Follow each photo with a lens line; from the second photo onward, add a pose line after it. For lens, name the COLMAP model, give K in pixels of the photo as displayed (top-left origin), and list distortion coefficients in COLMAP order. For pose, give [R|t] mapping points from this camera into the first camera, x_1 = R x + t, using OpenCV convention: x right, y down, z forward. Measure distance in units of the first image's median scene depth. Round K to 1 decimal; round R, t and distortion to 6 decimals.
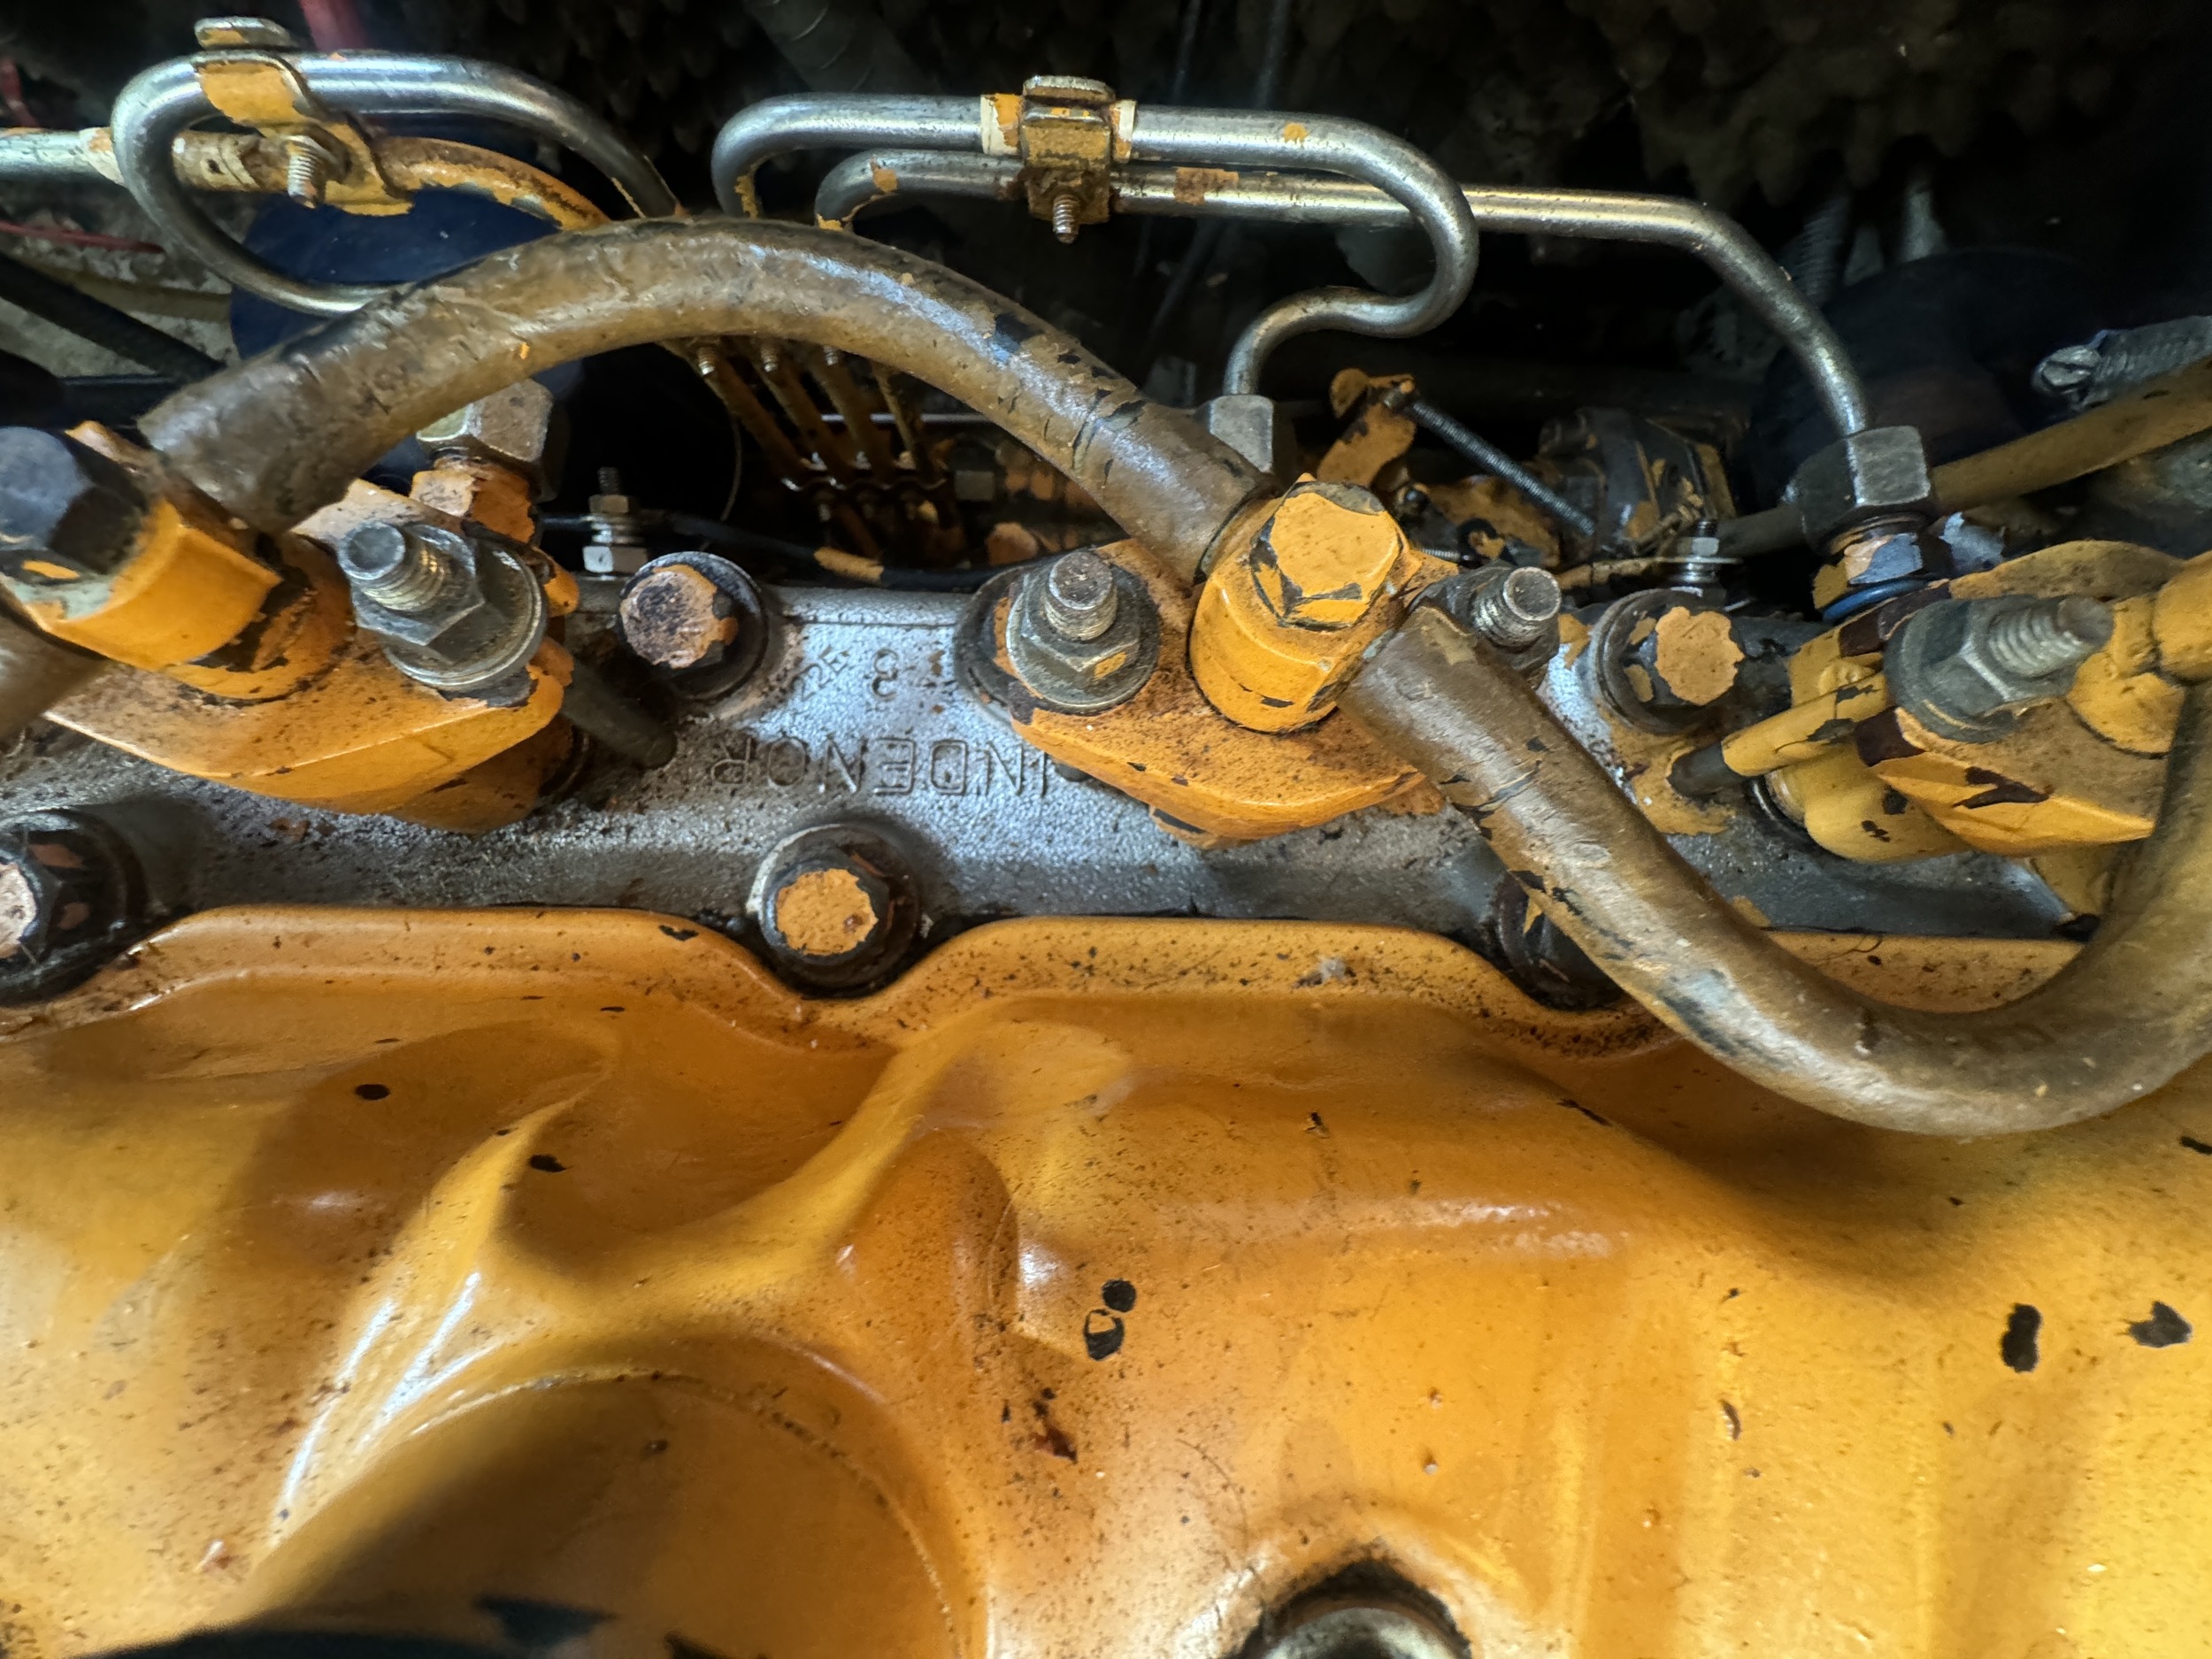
lens RADIAL K [[883.1, 0, 1104.3], [0, 883.1, 828.7], [0, 0, 1]] dist [0.000167, -0.000111]
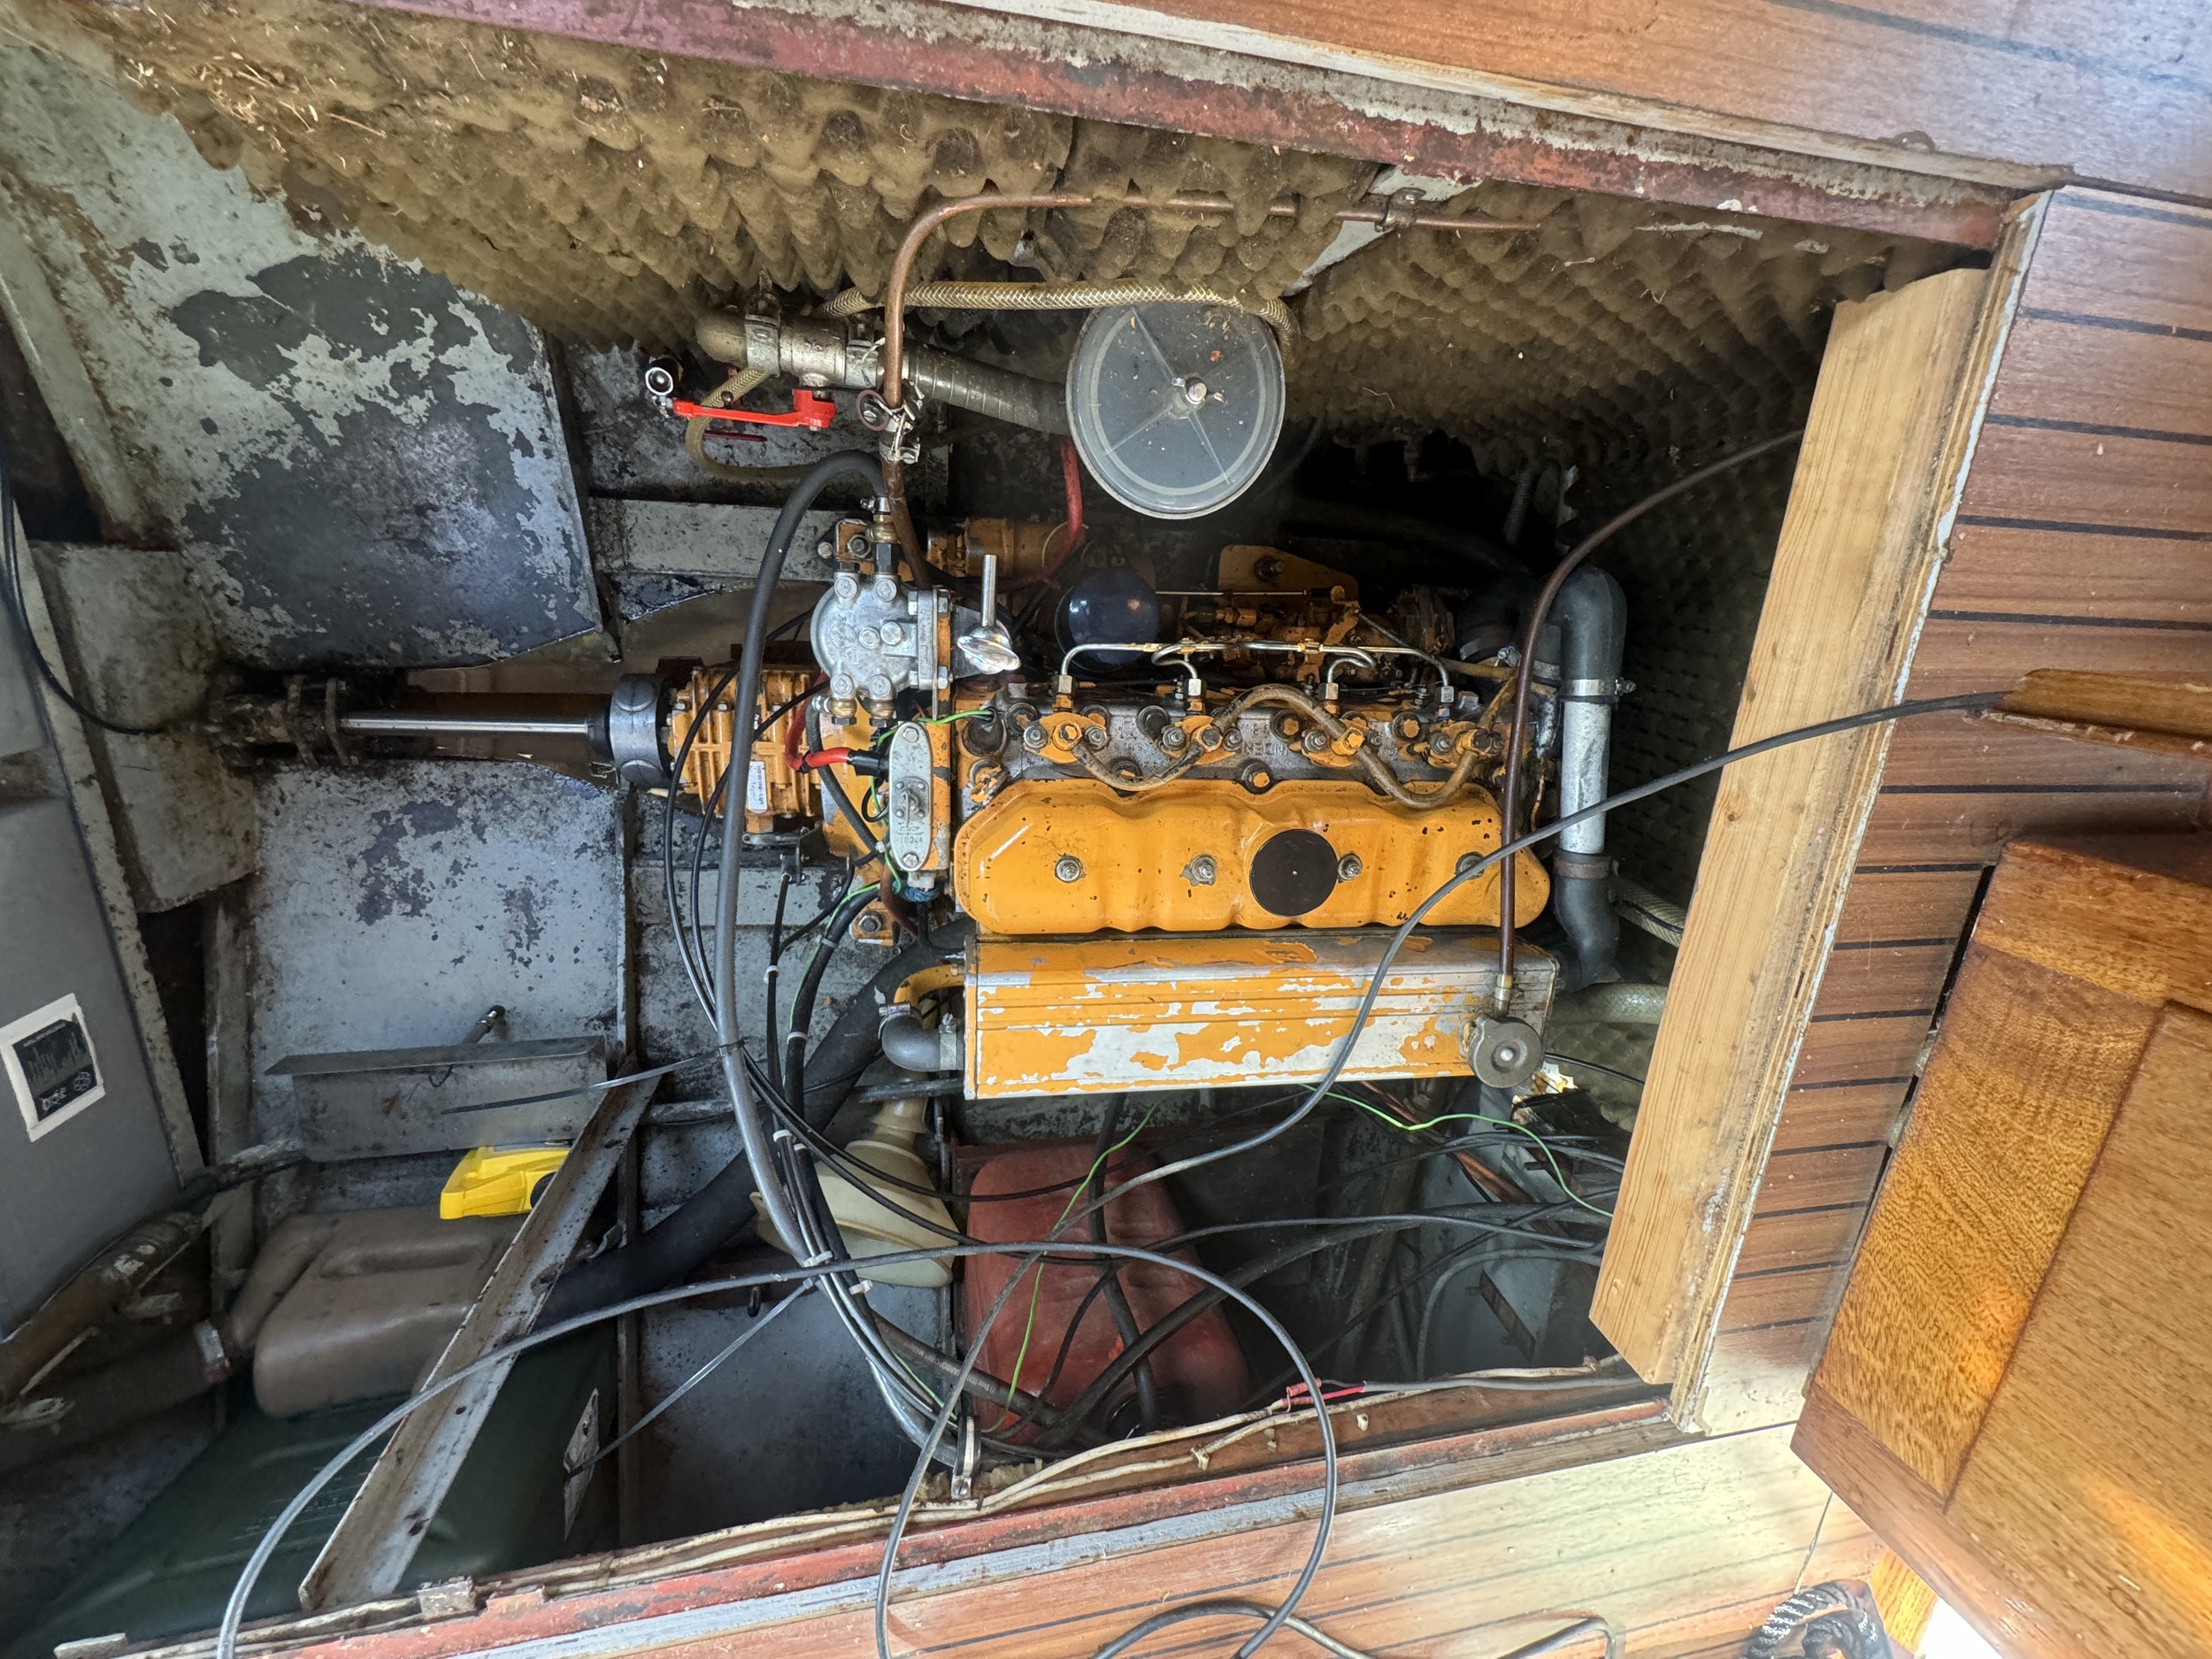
lens RADIAL K [[883.1, 0, 1114.8], [0, 883.1, 827.8], [0, 0, 1]] dist [0.000167, -0.000111]
pose [[0.991811, 0.003782, 0.127656, -1.831100], [-0.025758, 0.984945, 0.170939, -0.503968], [-0.125088, -0.172827, 0.976977, -4.225994]]
